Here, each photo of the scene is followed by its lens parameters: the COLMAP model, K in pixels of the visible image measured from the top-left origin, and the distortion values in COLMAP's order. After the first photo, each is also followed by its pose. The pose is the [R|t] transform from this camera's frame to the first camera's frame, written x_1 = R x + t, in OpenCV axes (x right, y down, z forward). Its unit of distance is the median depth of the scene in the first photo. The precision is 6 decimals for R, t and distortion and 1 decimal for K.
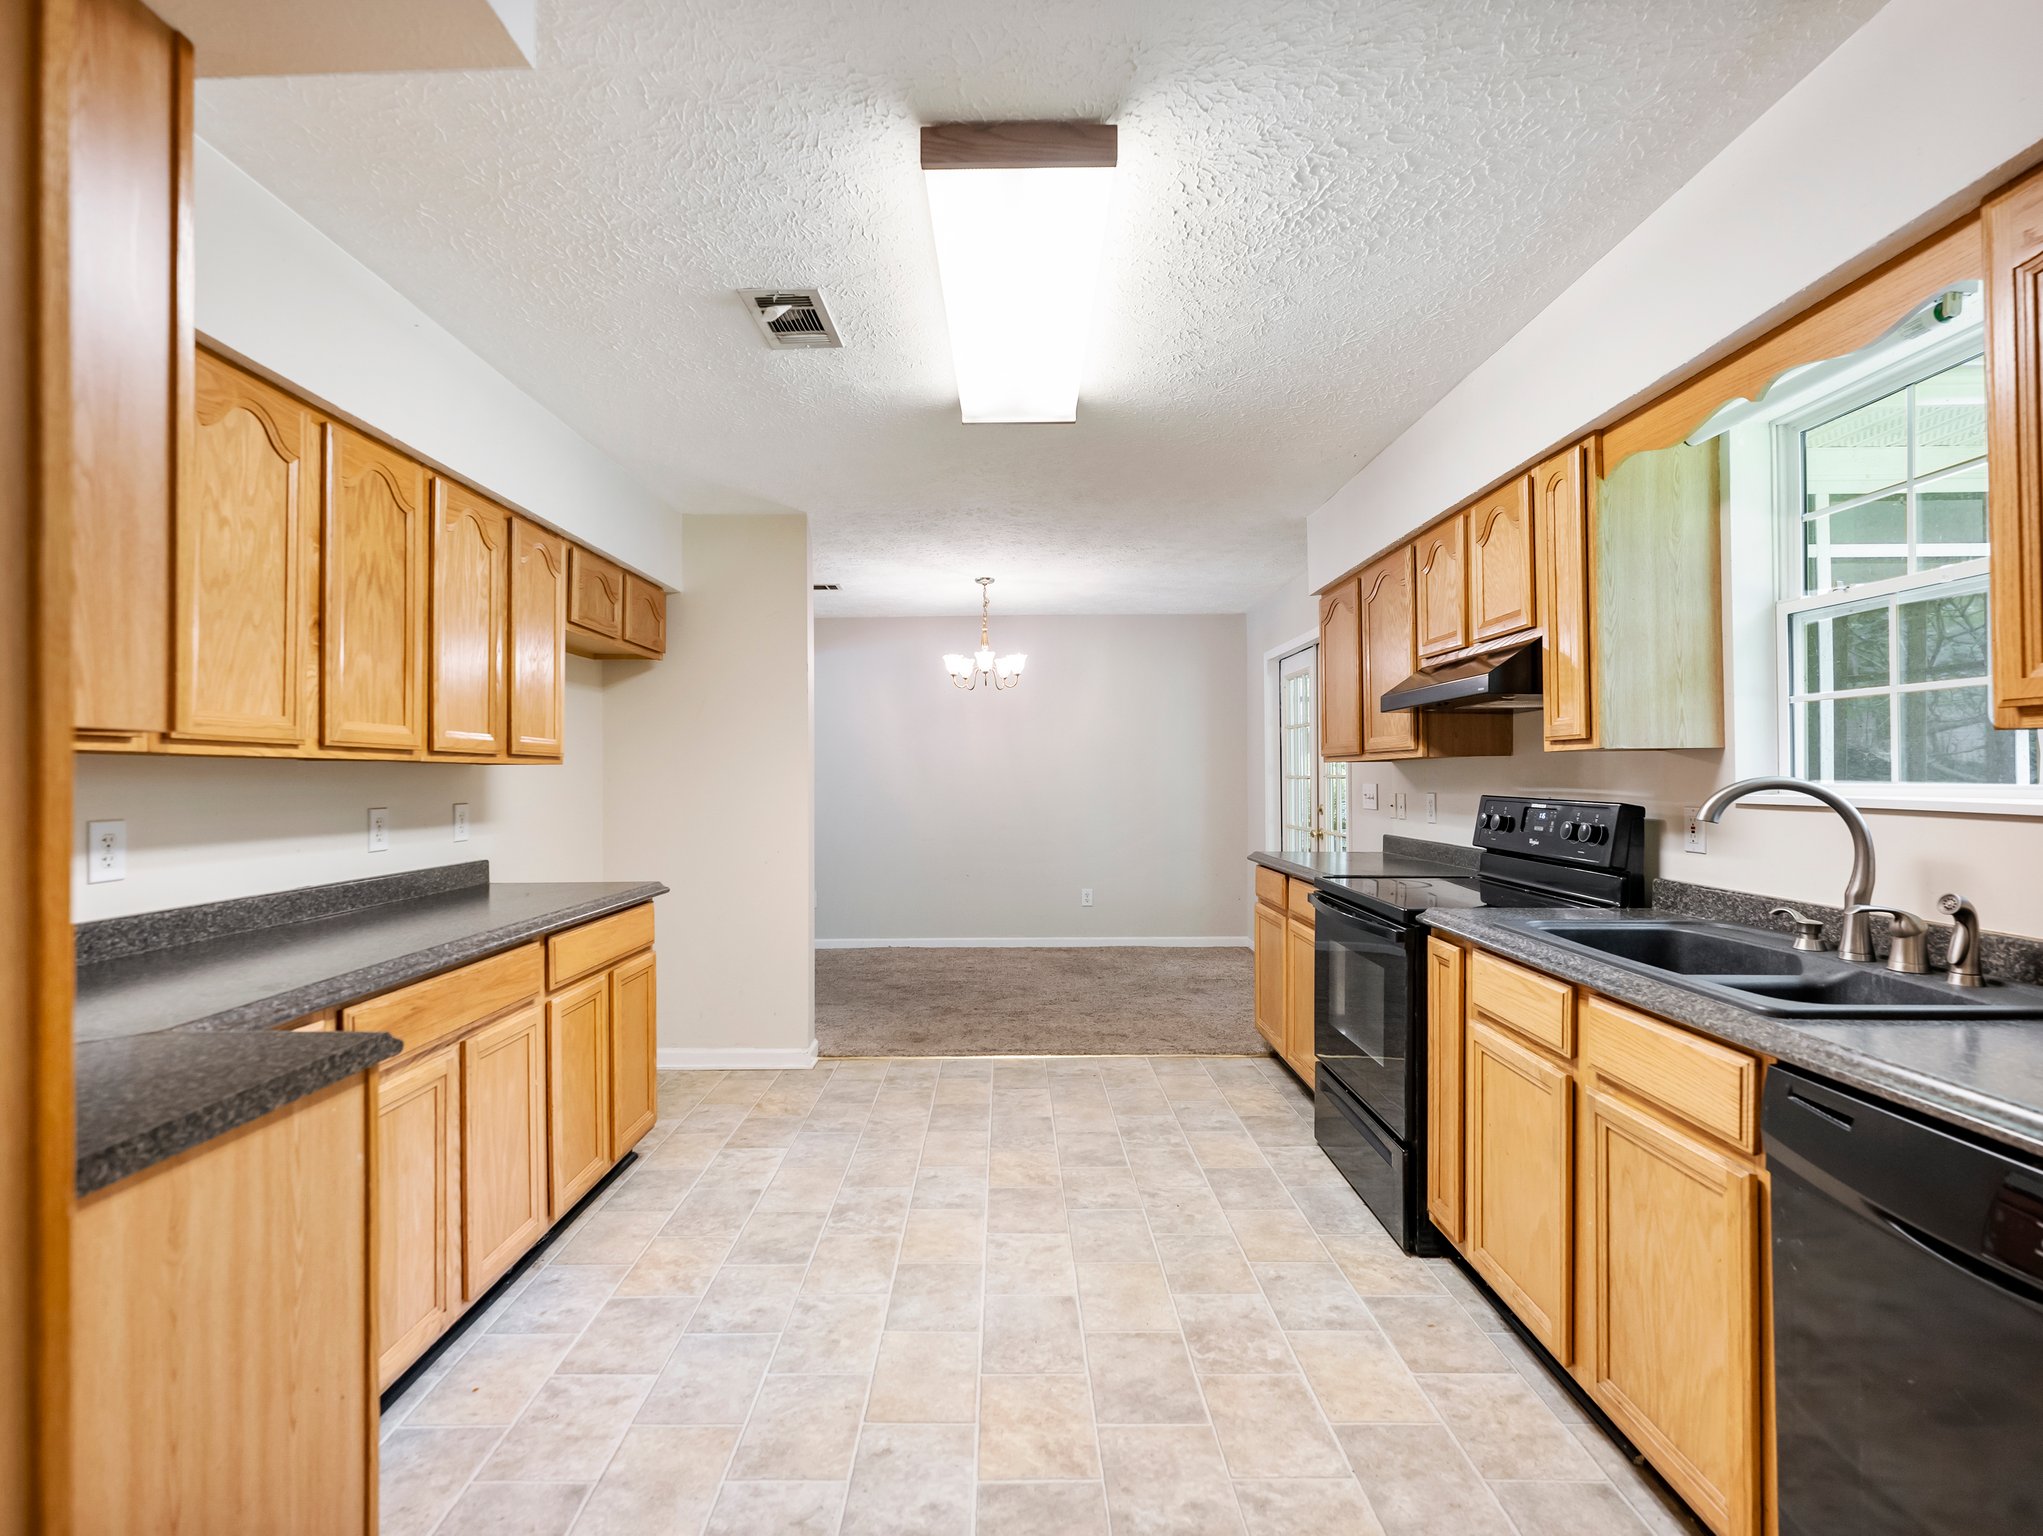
lens RADIAL K [[957.0, 0, 1009.3], [0, 957.0, 771.6], [0, 0, 1]] dist [0.001465, 0.000547]
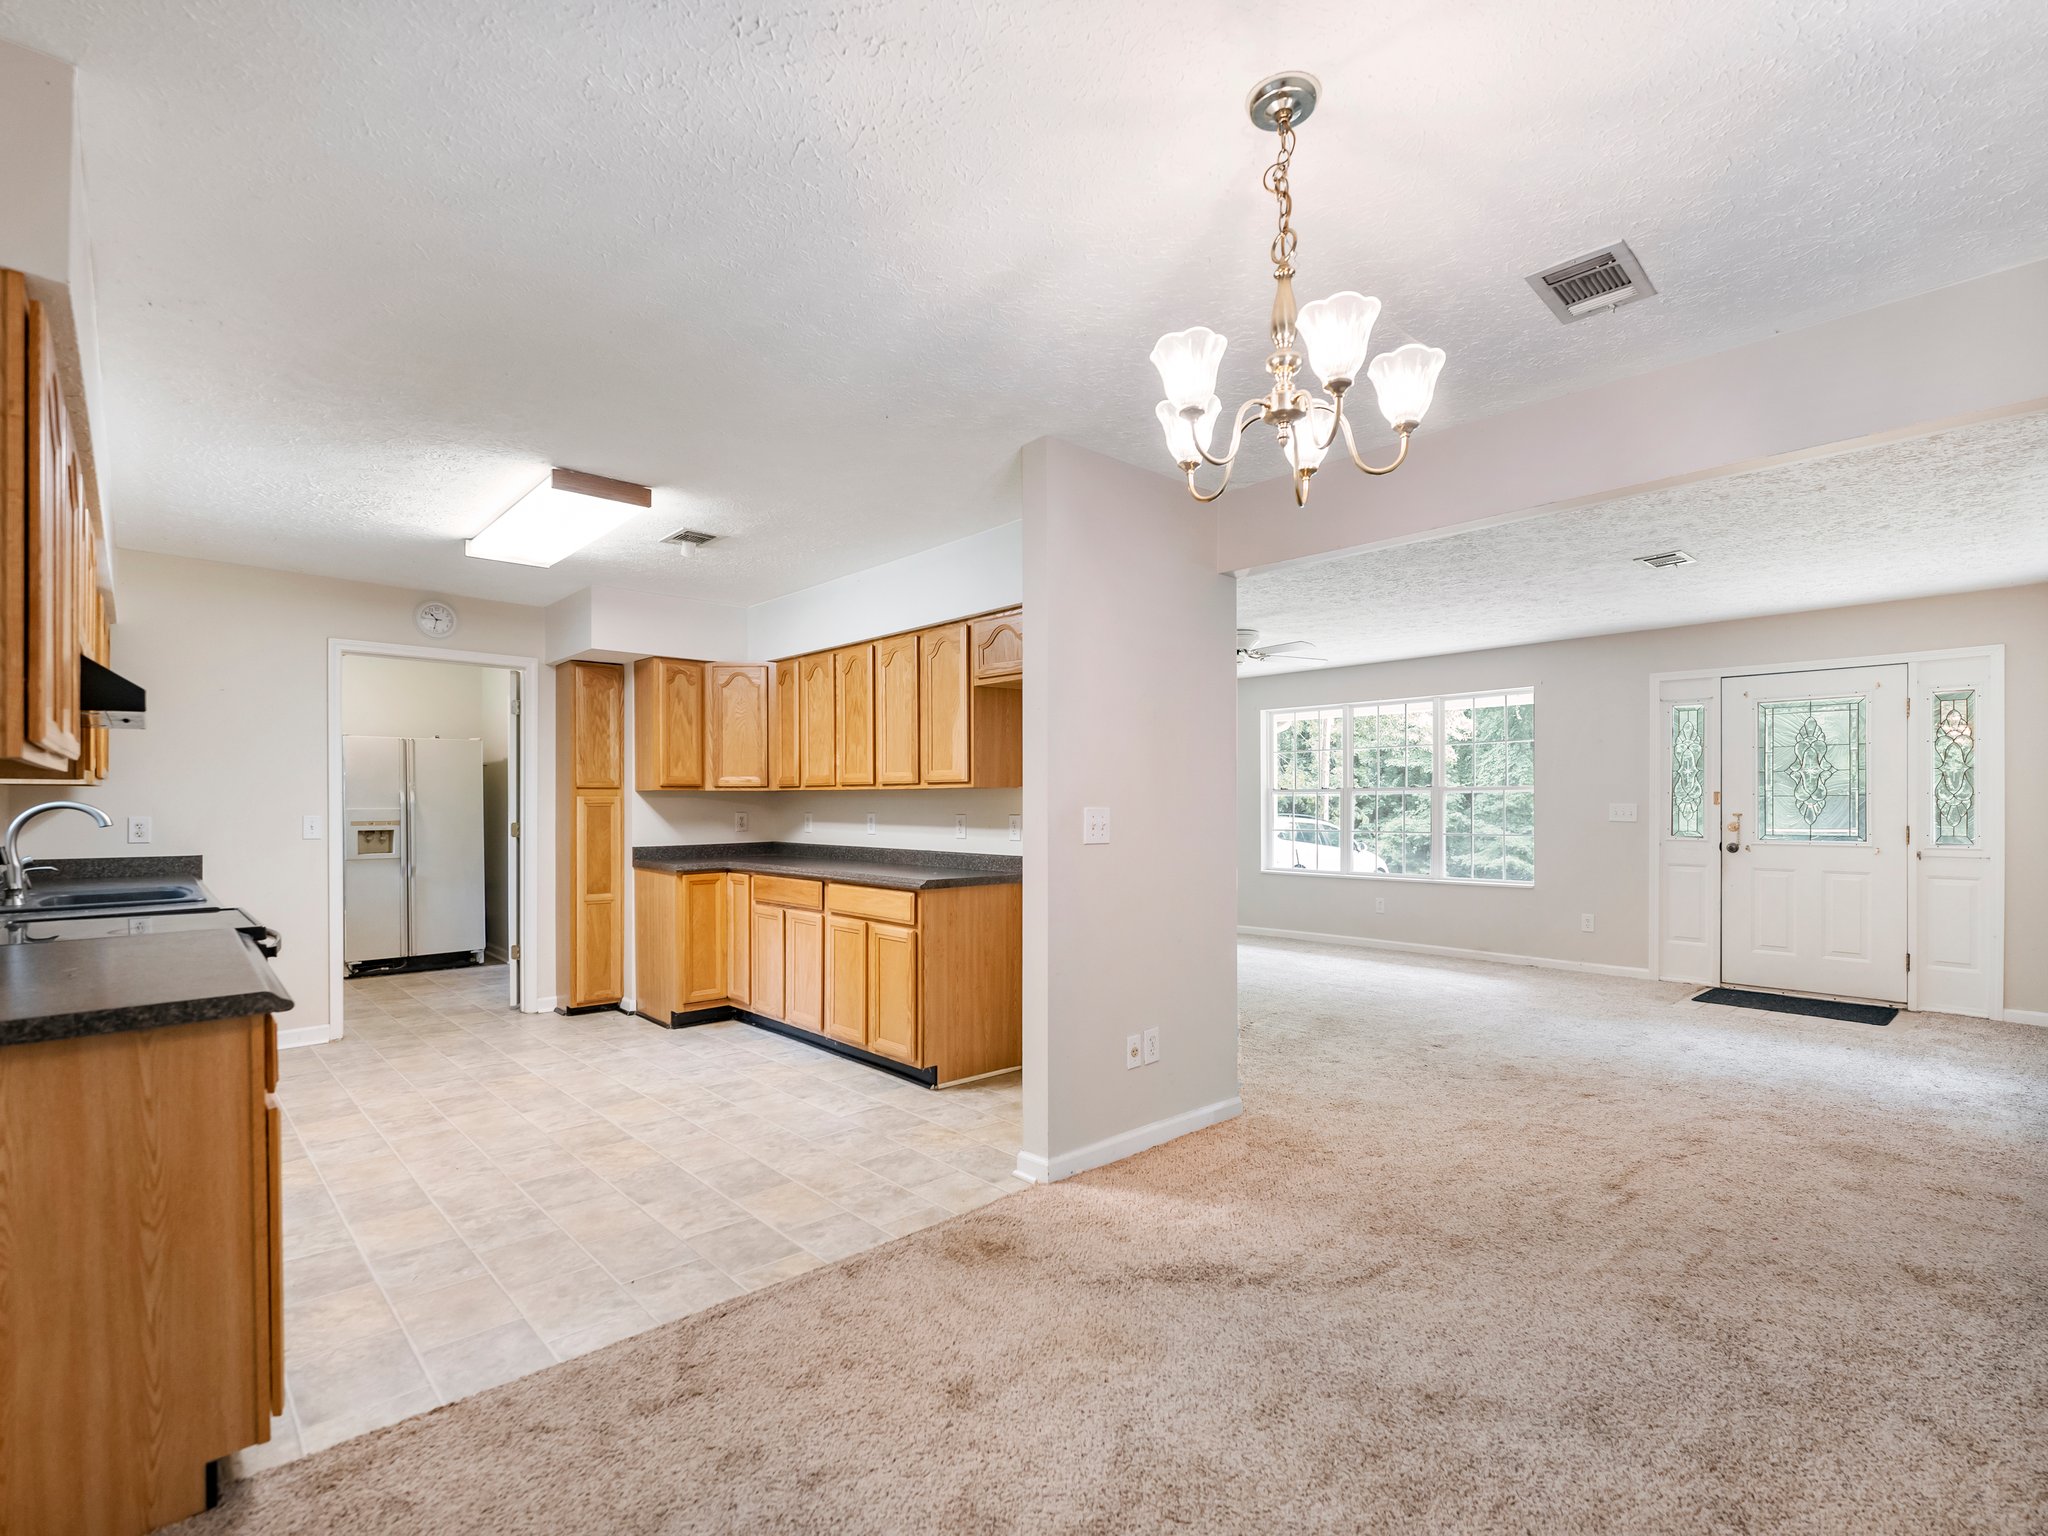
lens RADIAL K [[959.3, 0, 1013.6], [0, 959.3, 784.1], [0, 0, 1]] dist [0.001465, 0.000547]
pose [[-0.738085, -0.007168, -0.674670, 0.438935], [0.009245, 0.999742, -0.020736, 0.016485], [0.674644, -0.021543, -0.737828, 2.183829]]
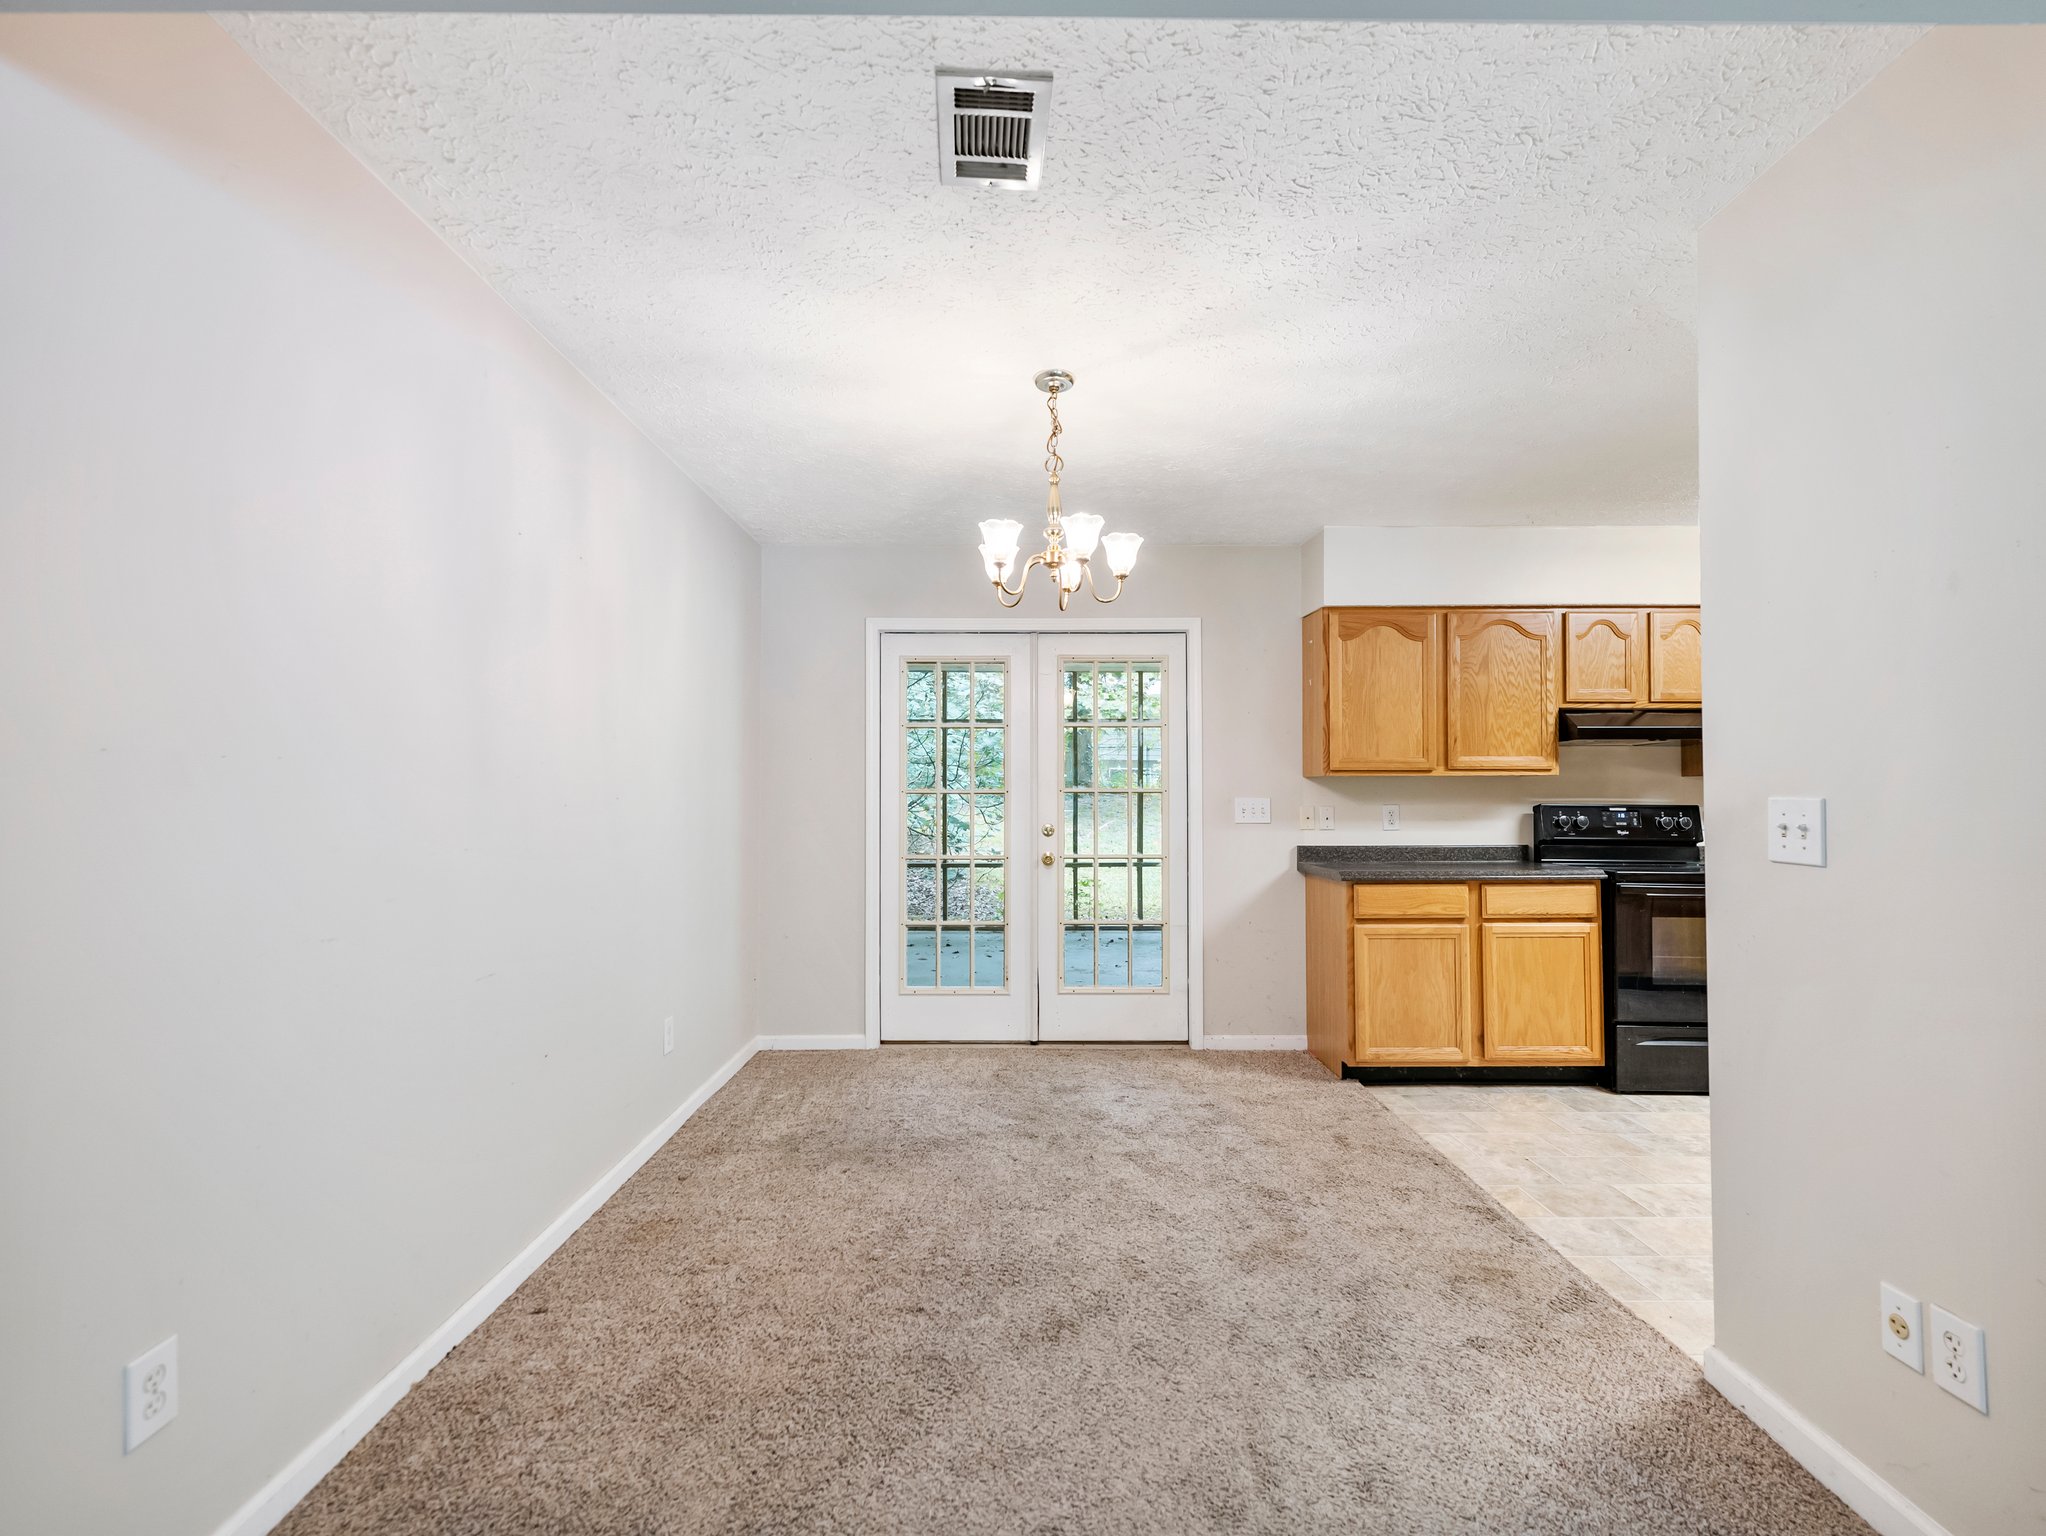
lens RADIAL K [[958.4, 0, 1029.7], [0, 958.4, 783.4], [0, 0, 1]] dist [0.001465, 0.000547]
pose [[-0.025160, 0.016385, 0.999549, -0.945344], [-0.009998, 0.999812, -0.016641, 0.028580], [-0.999633, -0.010412, -0.024992, 1.927950]]
